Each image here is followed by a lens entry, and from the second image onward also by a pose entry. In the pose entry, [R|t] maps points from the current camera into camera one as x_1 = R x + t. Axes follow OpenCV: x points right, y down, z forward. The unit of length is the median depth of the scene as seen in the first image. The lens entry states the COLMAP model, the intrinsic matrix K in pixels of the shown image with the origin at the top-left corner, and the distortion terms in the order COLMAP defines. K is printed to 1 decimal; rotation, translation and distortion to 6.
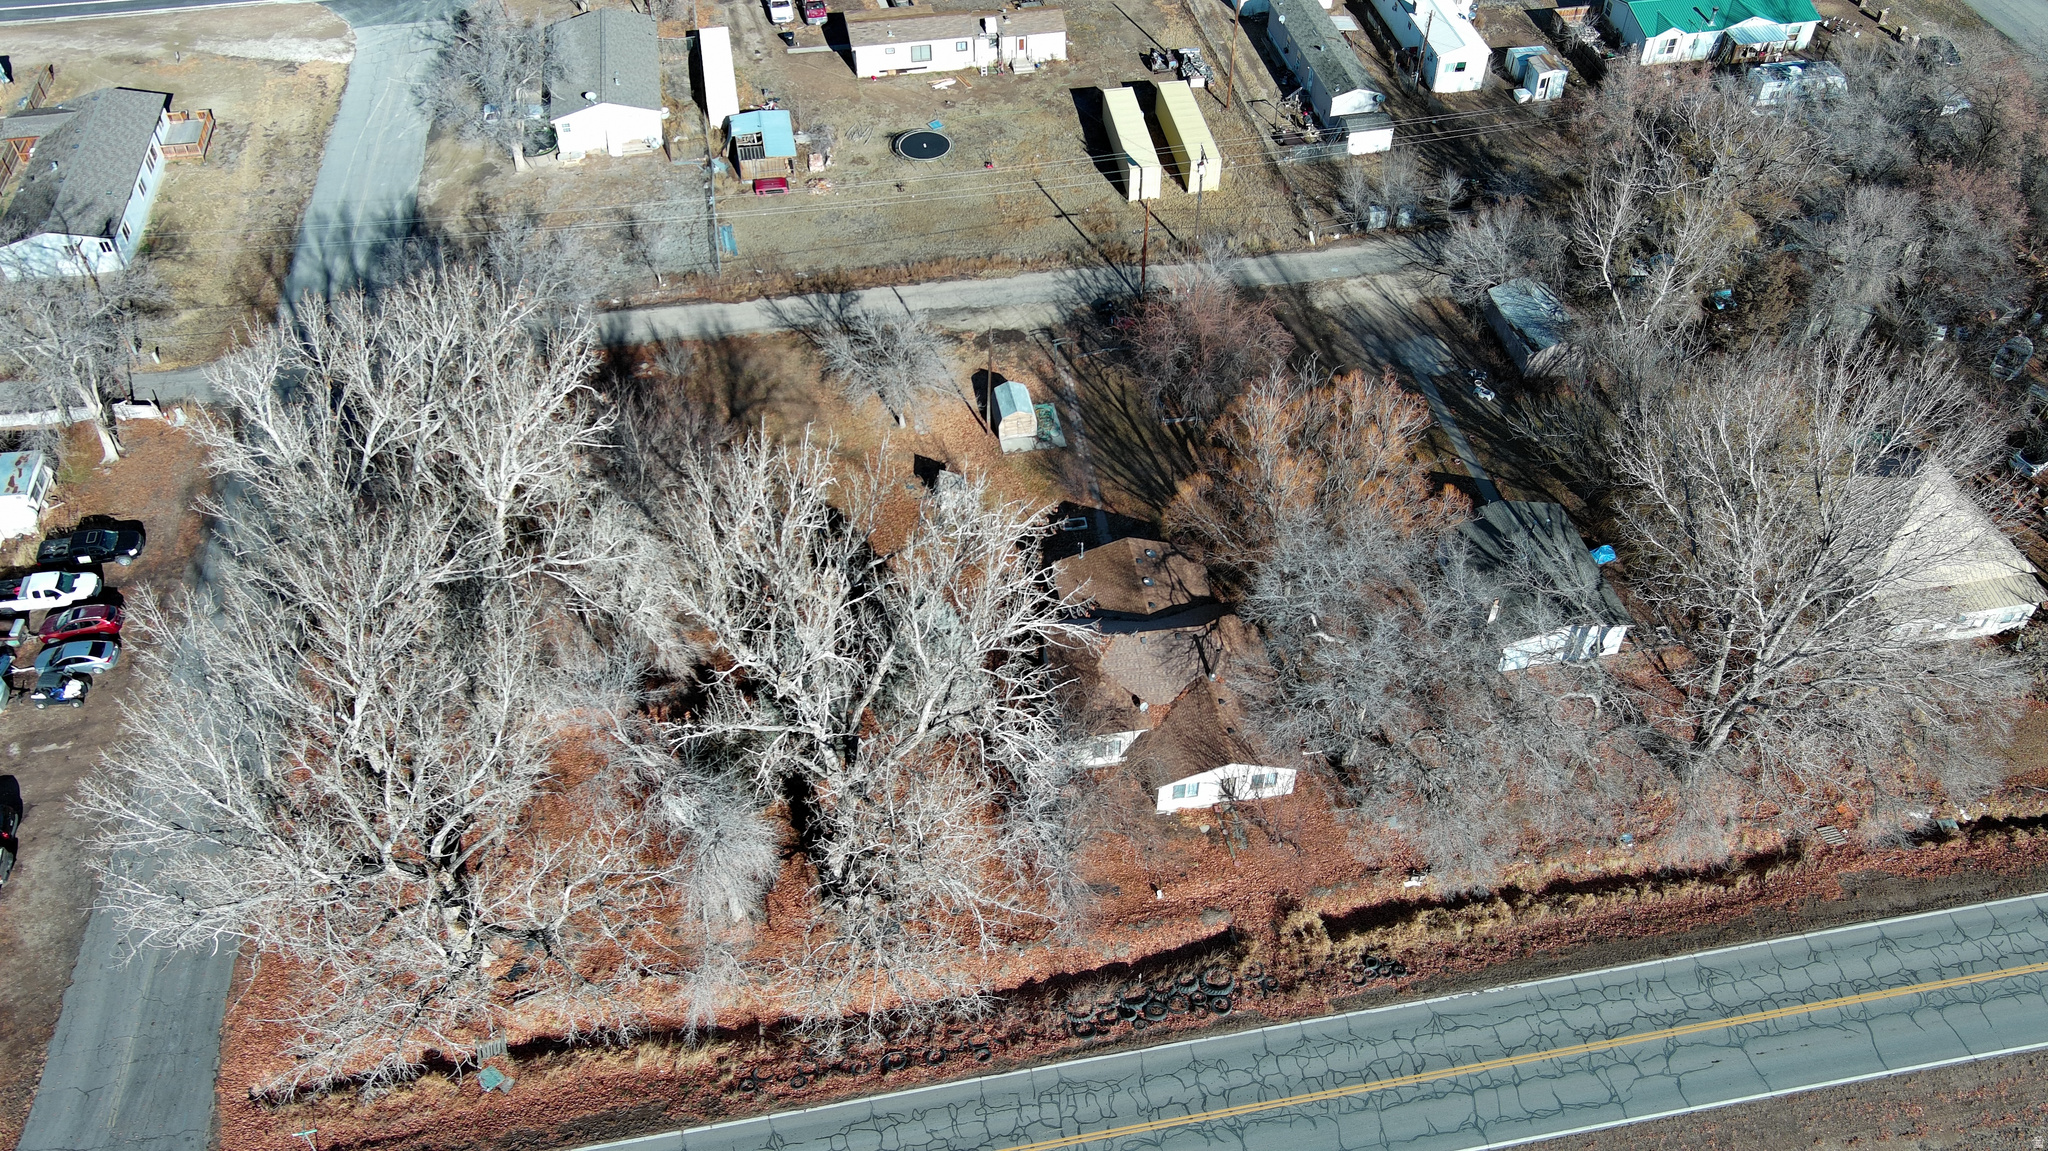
lens RADIAL K [[1609.1, 0, 1031.6], [0, 1609.1, 560.8], [0, 0, 1]] dist [0.007419, -0.012987]
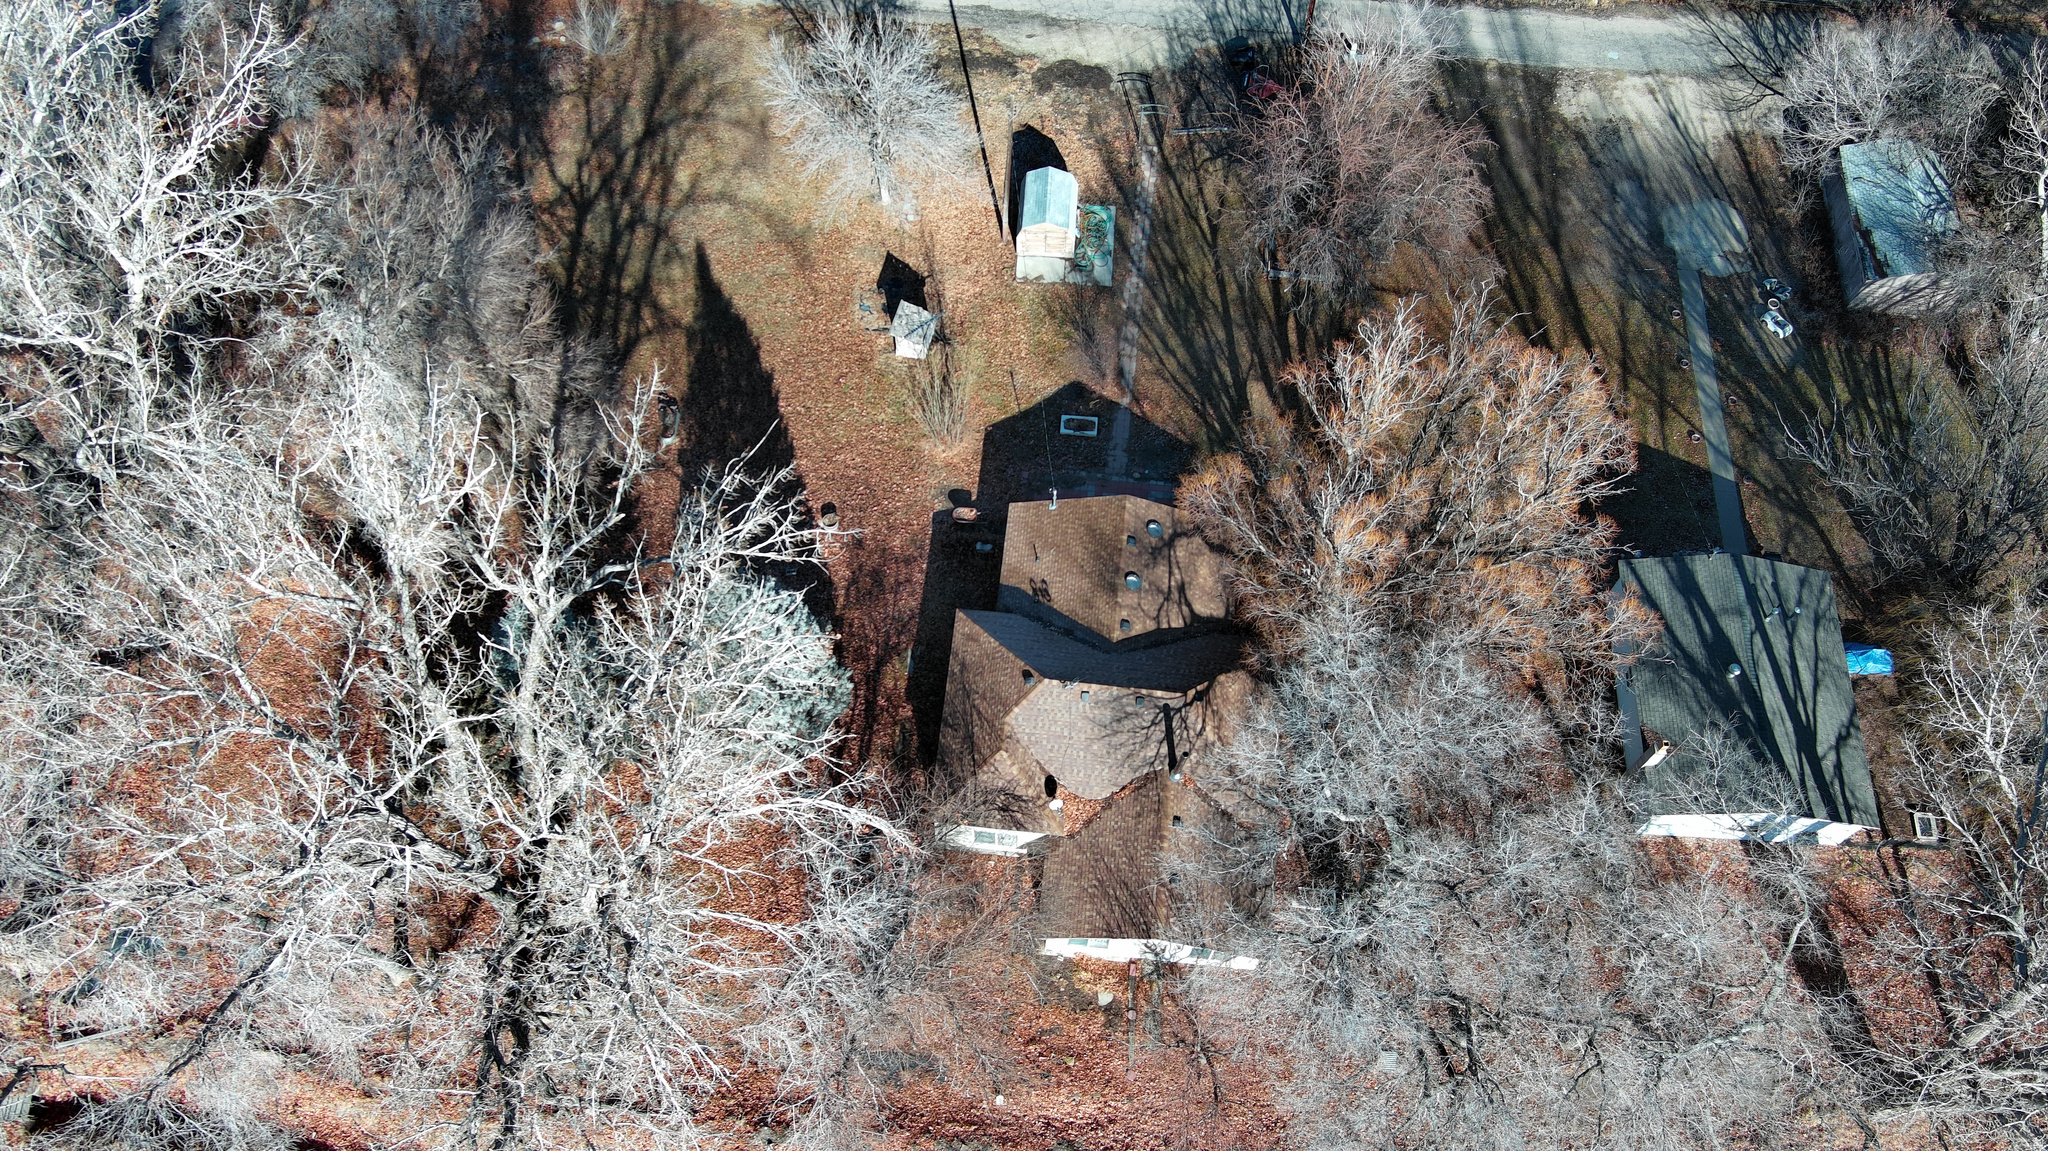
lens RADIAL K [[1609.1, 0, 1012.6], [0, 1609.1, 566.4], [0, 0, 1]] dist [0.007419, -0.012987]
pose [[0.967527, 0.225283, -0.114629, 0.085119], [-0.181702, 0.935128, 0.304171, -0.157035], [0.175717, -0.273465, 0.945696, 0.322136]]
